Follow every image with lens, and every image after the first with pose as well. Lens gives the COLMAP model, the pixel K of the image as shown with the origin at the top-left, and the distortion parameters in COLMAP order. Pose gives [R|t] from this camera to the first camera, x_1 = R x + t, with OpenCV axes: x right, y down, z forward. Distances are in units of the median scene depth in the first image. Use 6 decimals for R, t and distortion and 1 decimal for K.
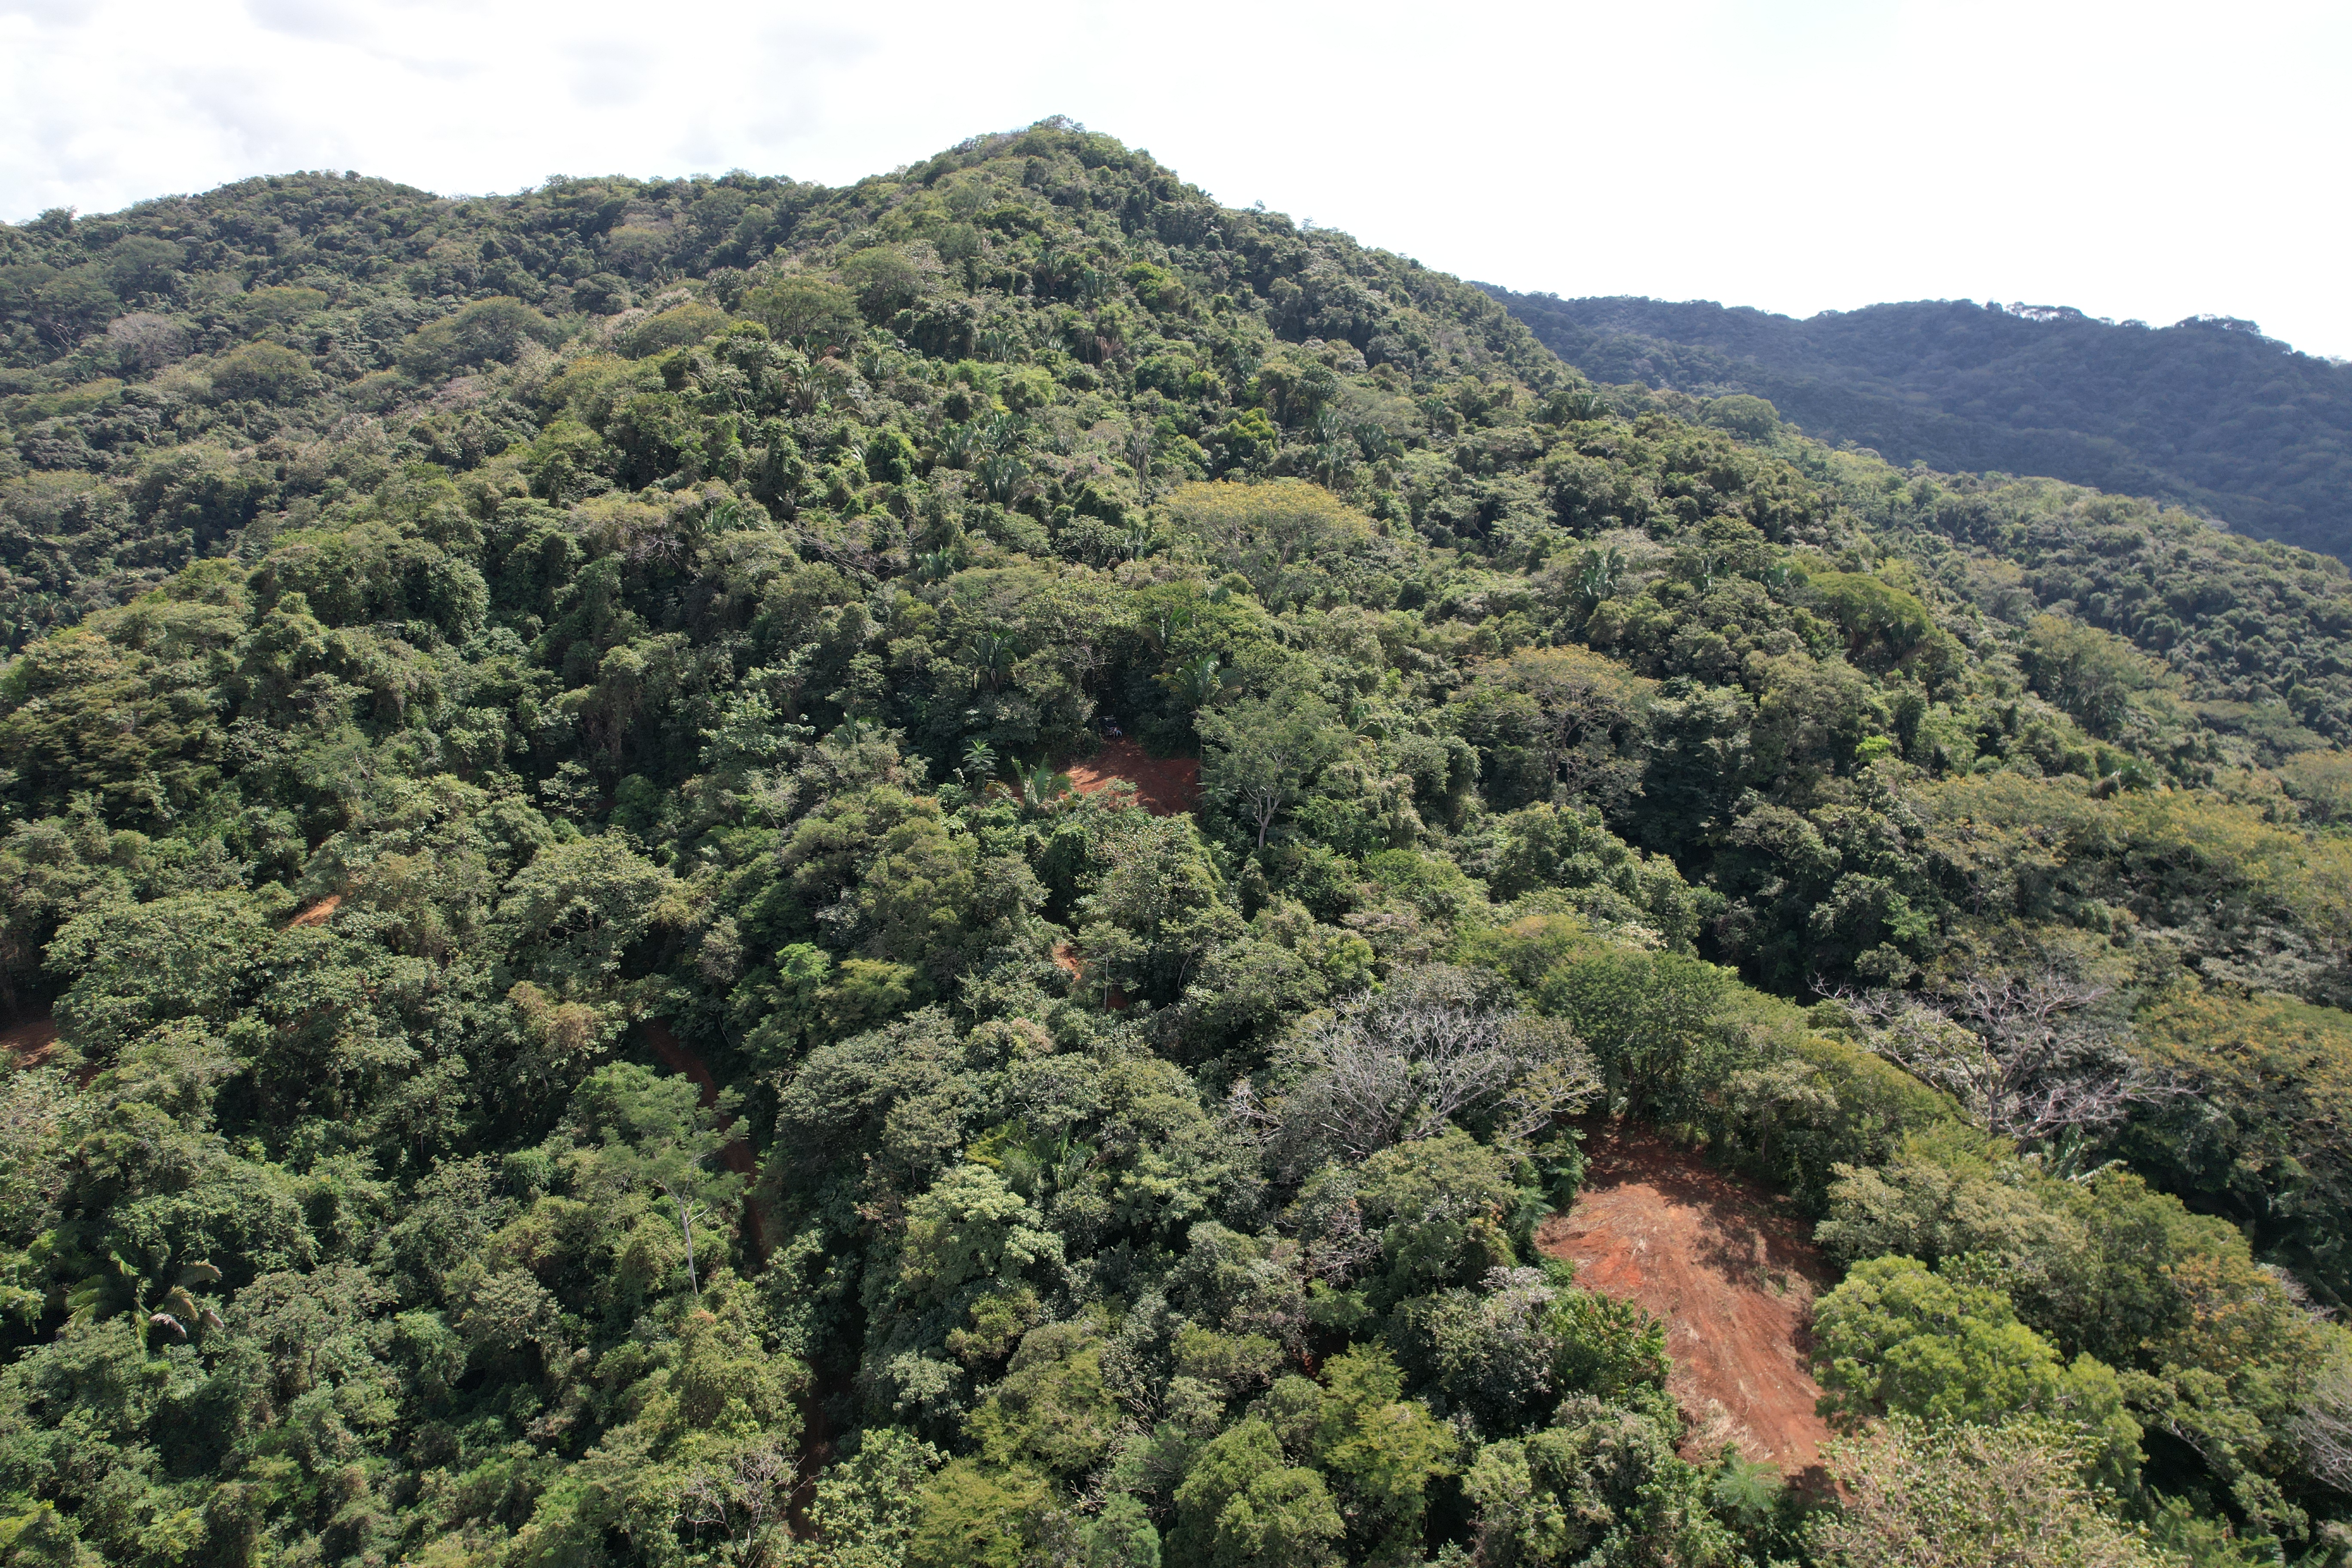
lens RADIAL K [[1504.5, 0, 1169.8], [0, 1504.5, 800.6], [0, 0, 1]] dist [-0.078332, 0.072345]
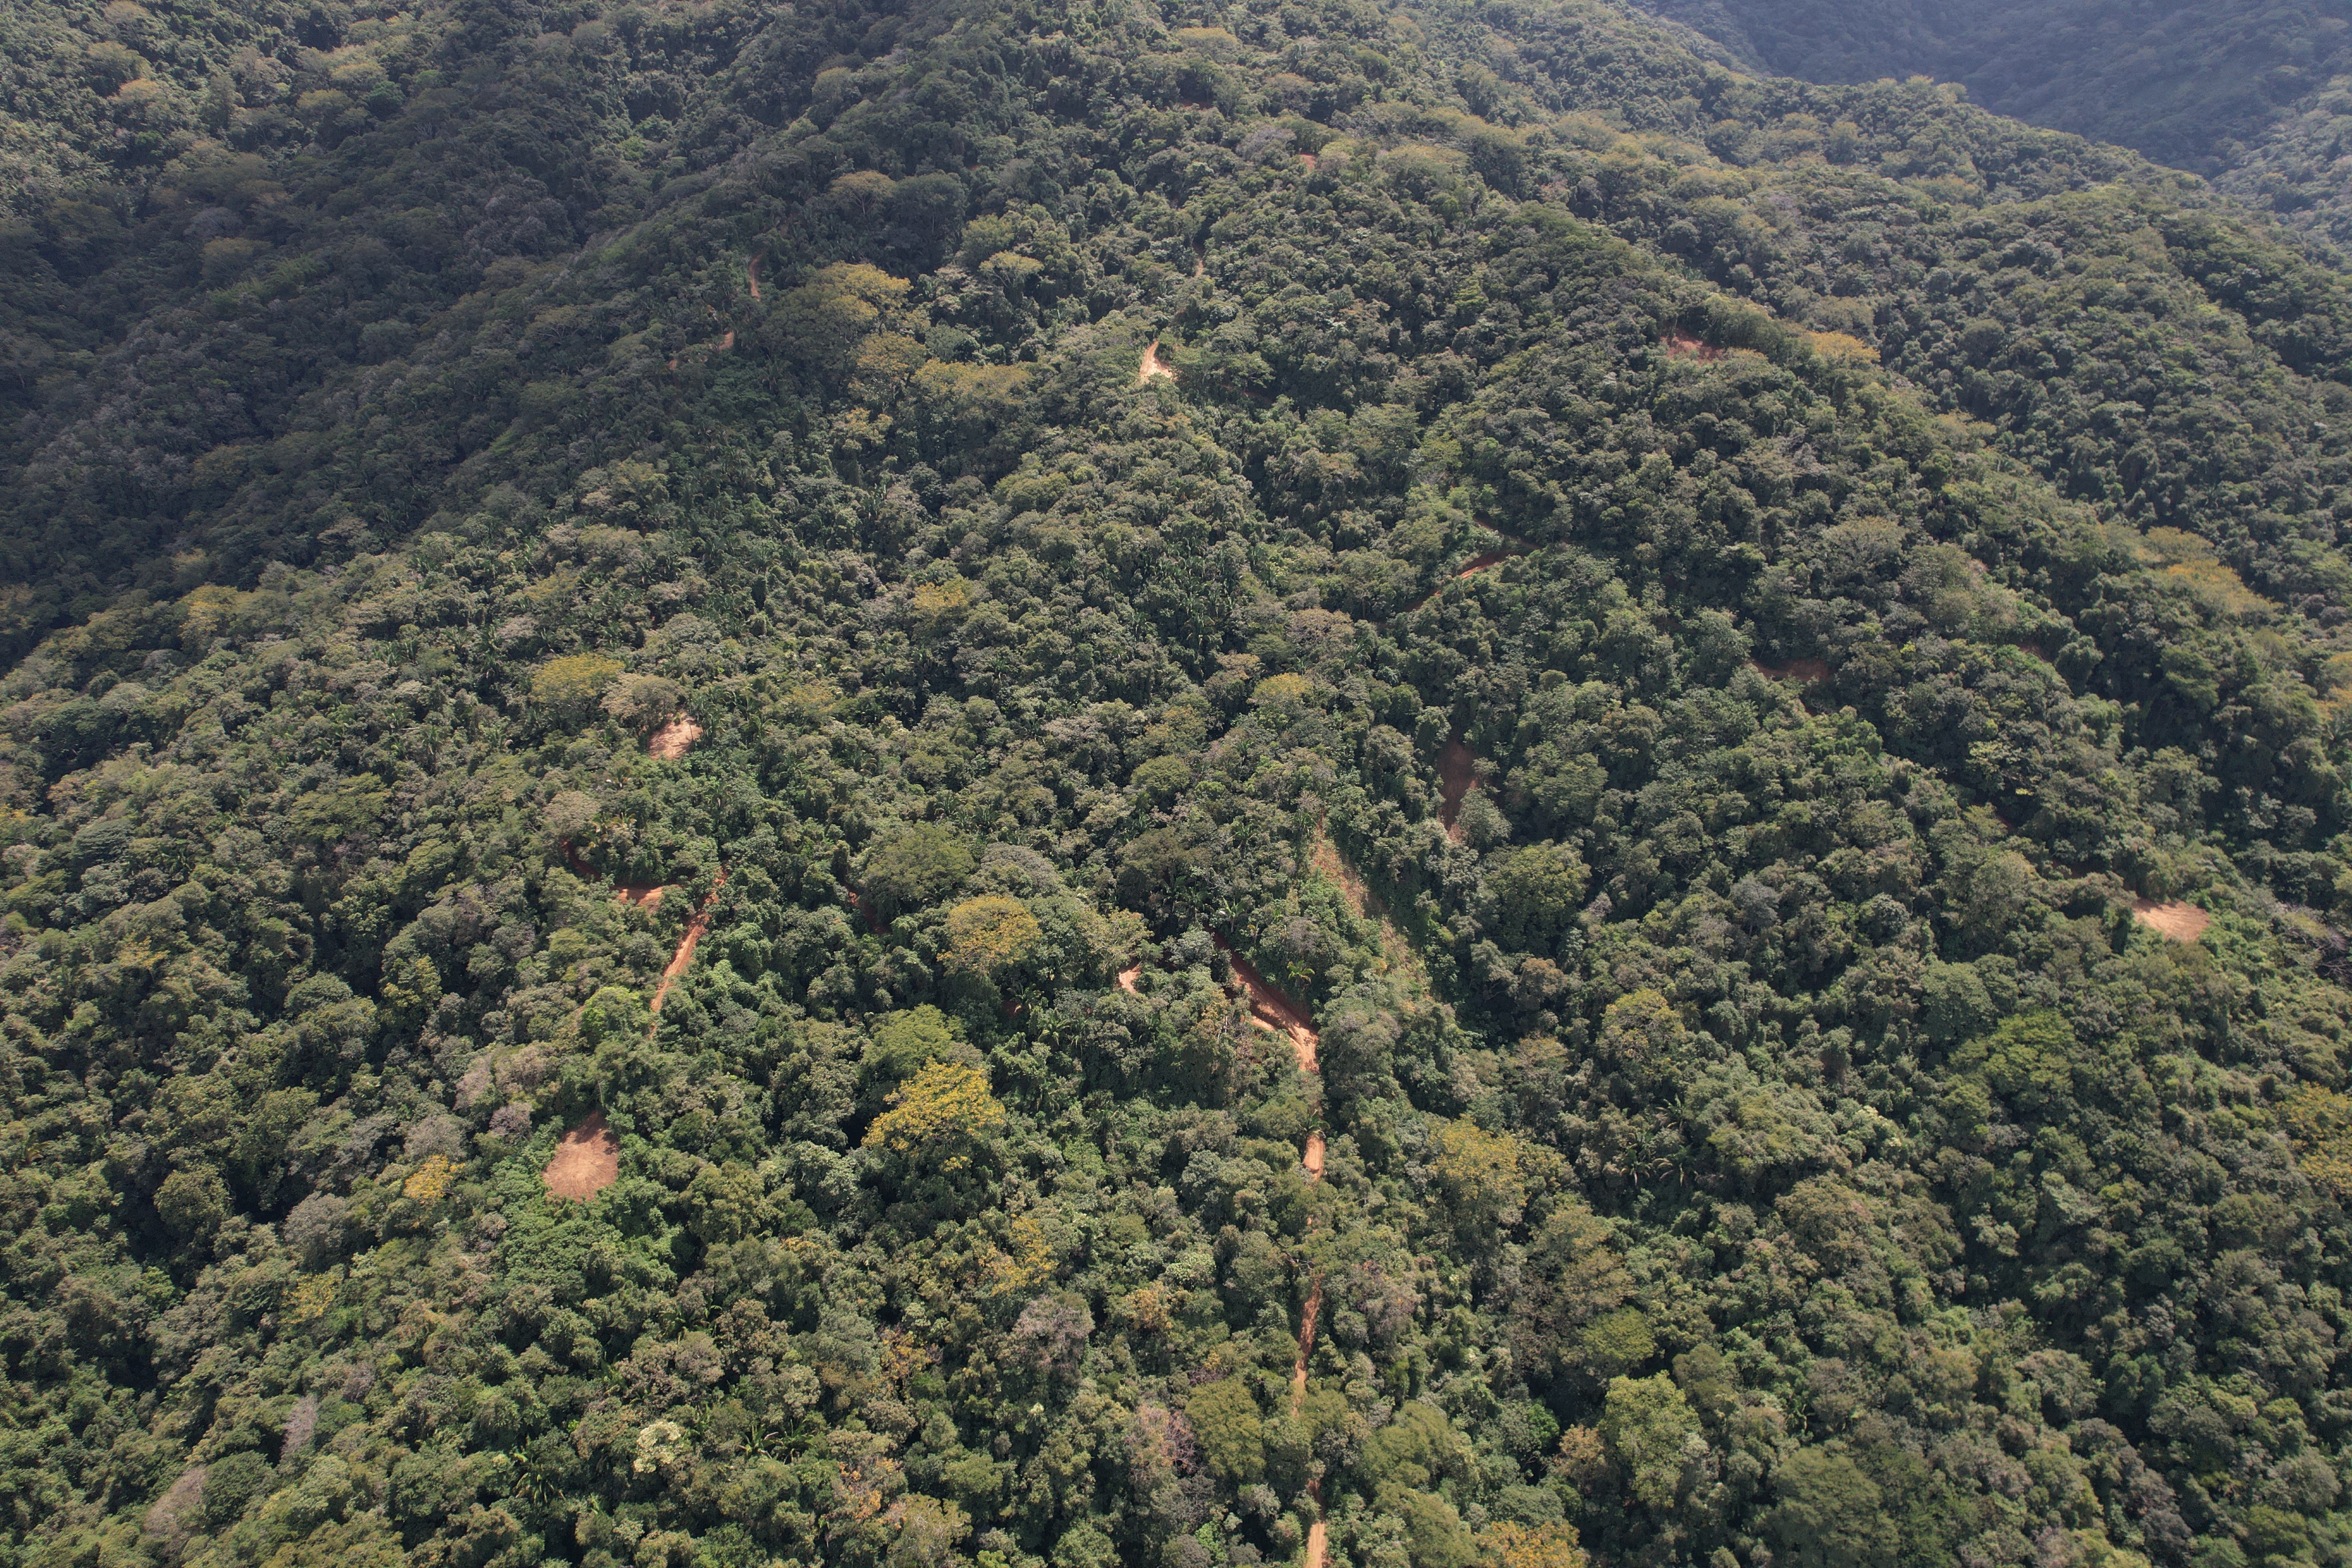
lens RADIAL K [[1504.5, 0, 1177.1], [0, 1504.5, 792.3], [0, 0, 1]] dist [-0.078332, 0.072345]
pose [[0.982238, -0.105402, 0.155236, -0.534164], [0.053603, 0.950465, 0.306174, 0.313416], [-0.179817, -0.292415, 0.939233, -2.034344]]
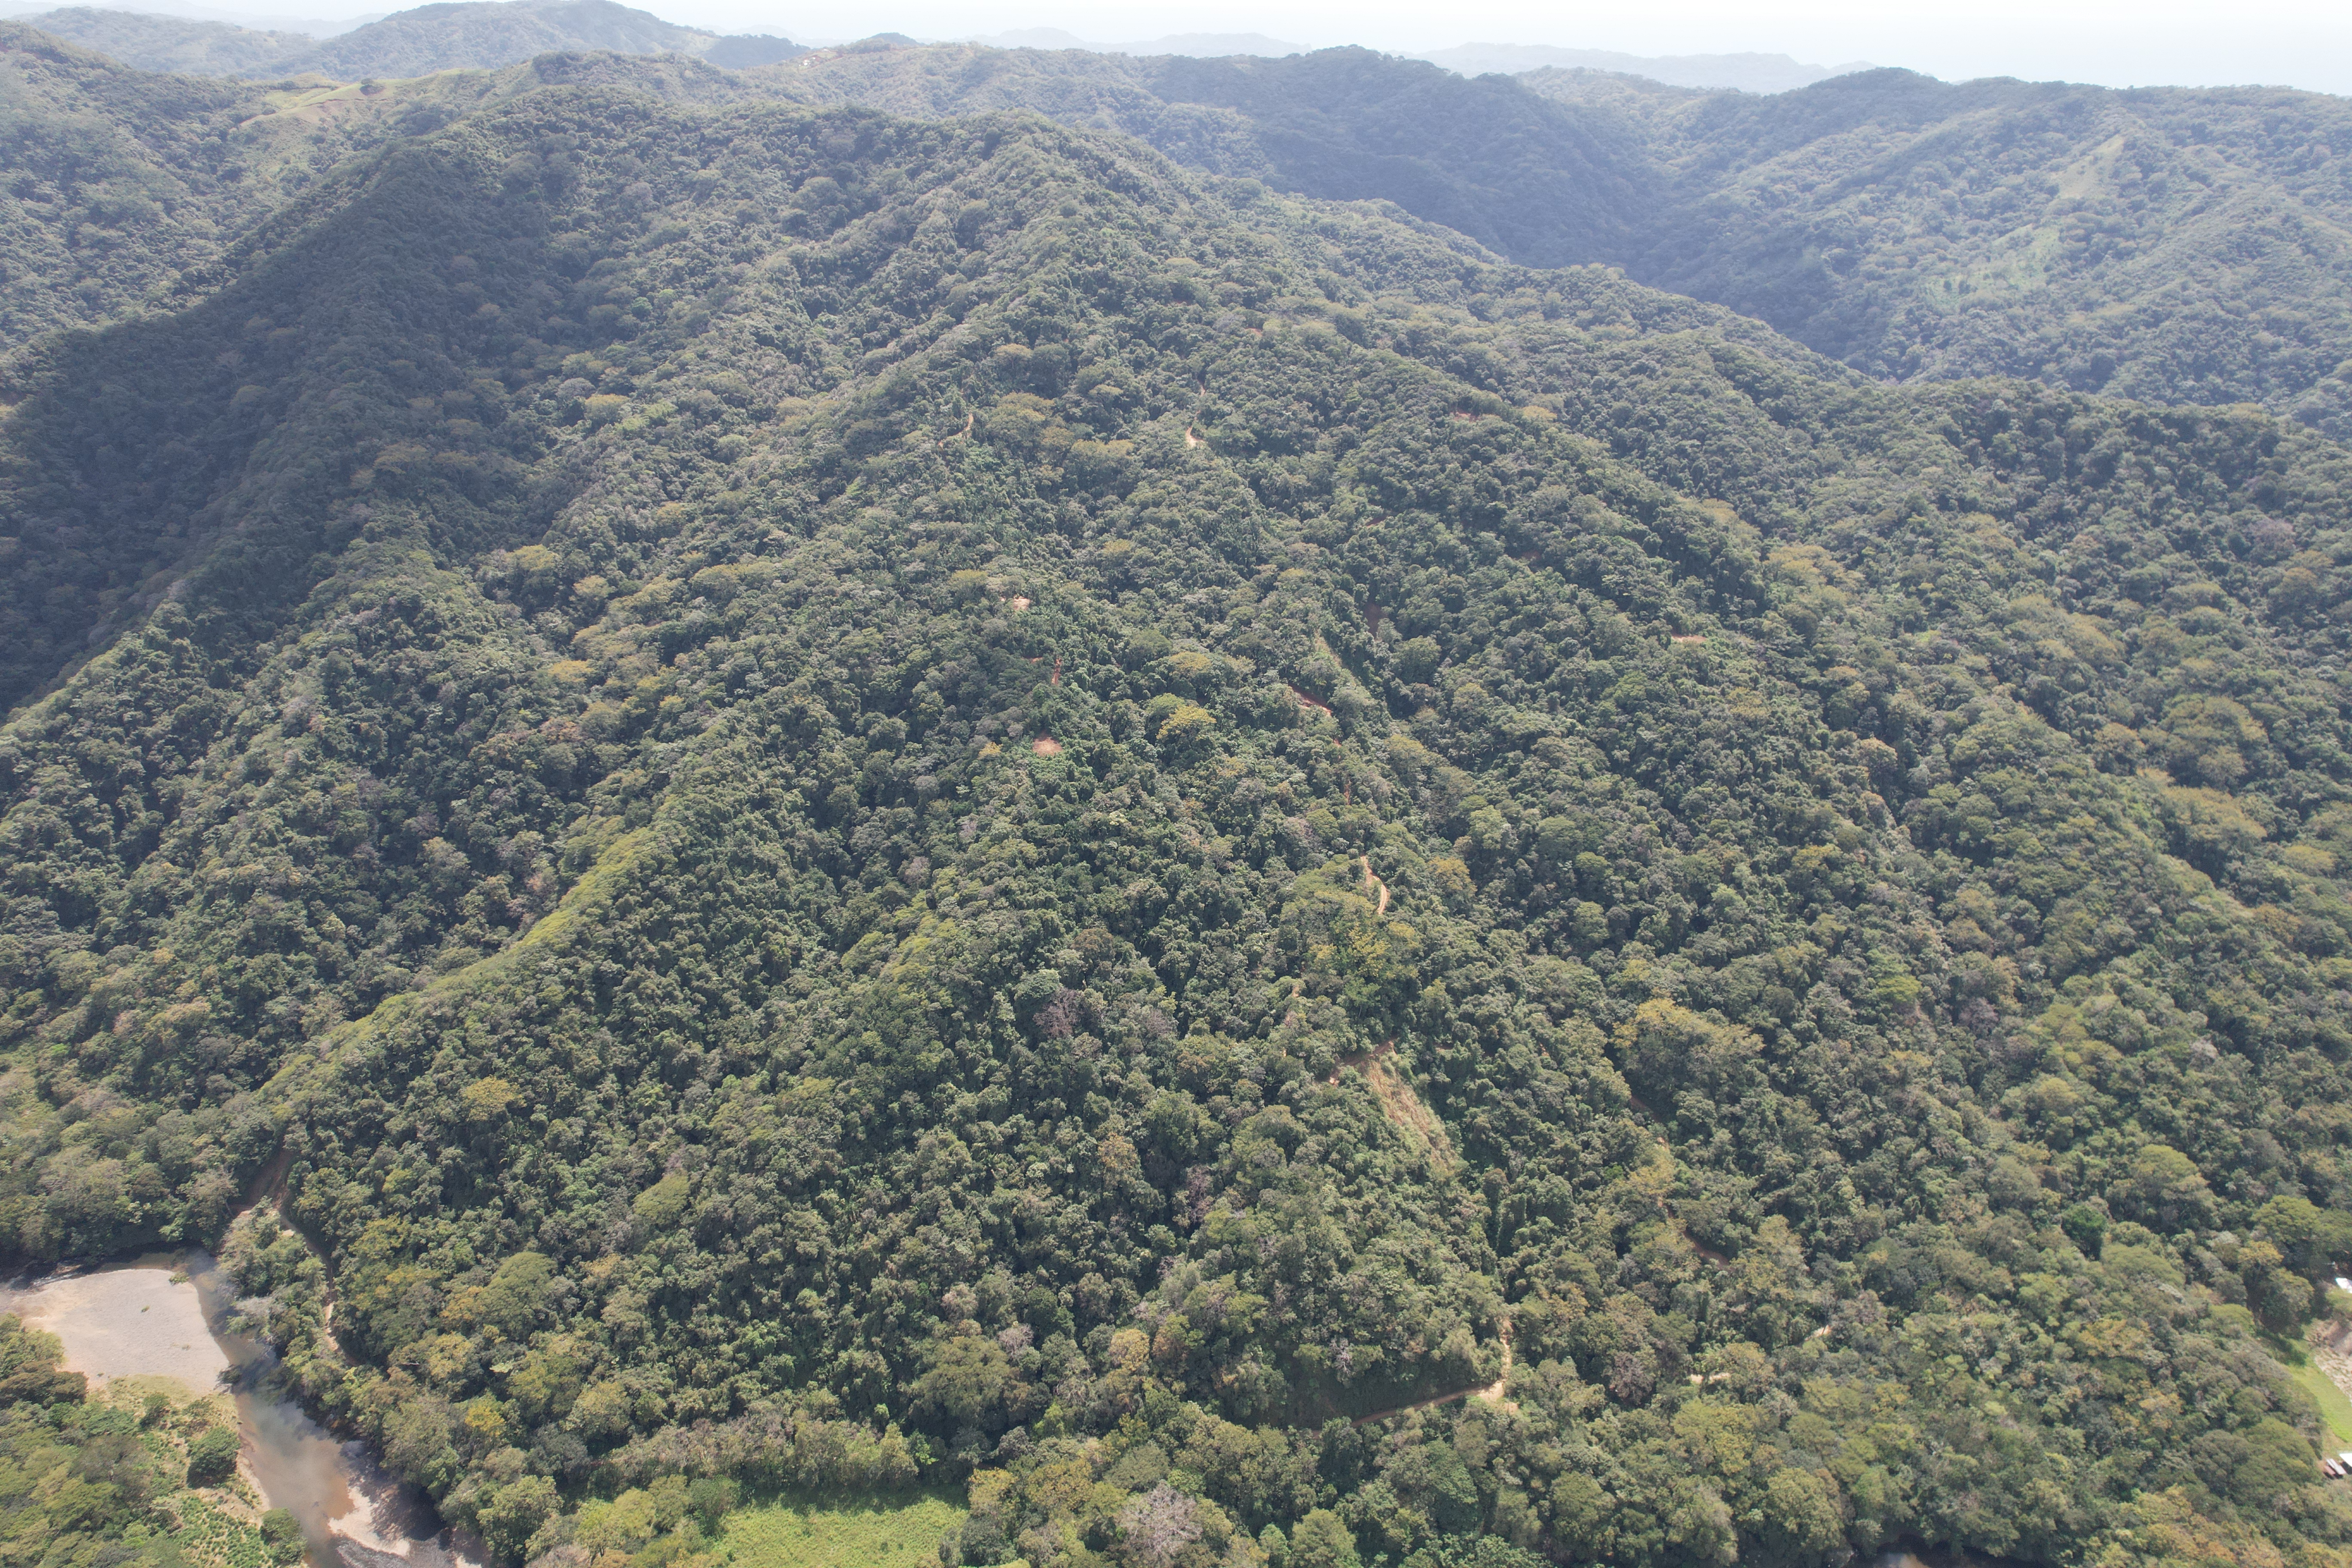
lens RADIAL K [[1504.5, 0, 1174.5], [0, 1504.5, 784.5], [0, 0, 1]] dist [-0.078332, 0.072345]
pose [[0.949925, -0.151725, 0.273172, -1.419812], [0.092394, 0.971499, 0.218296, 0.399474], [-0.298507, -0.182125, 0.936869, -3.717342]]
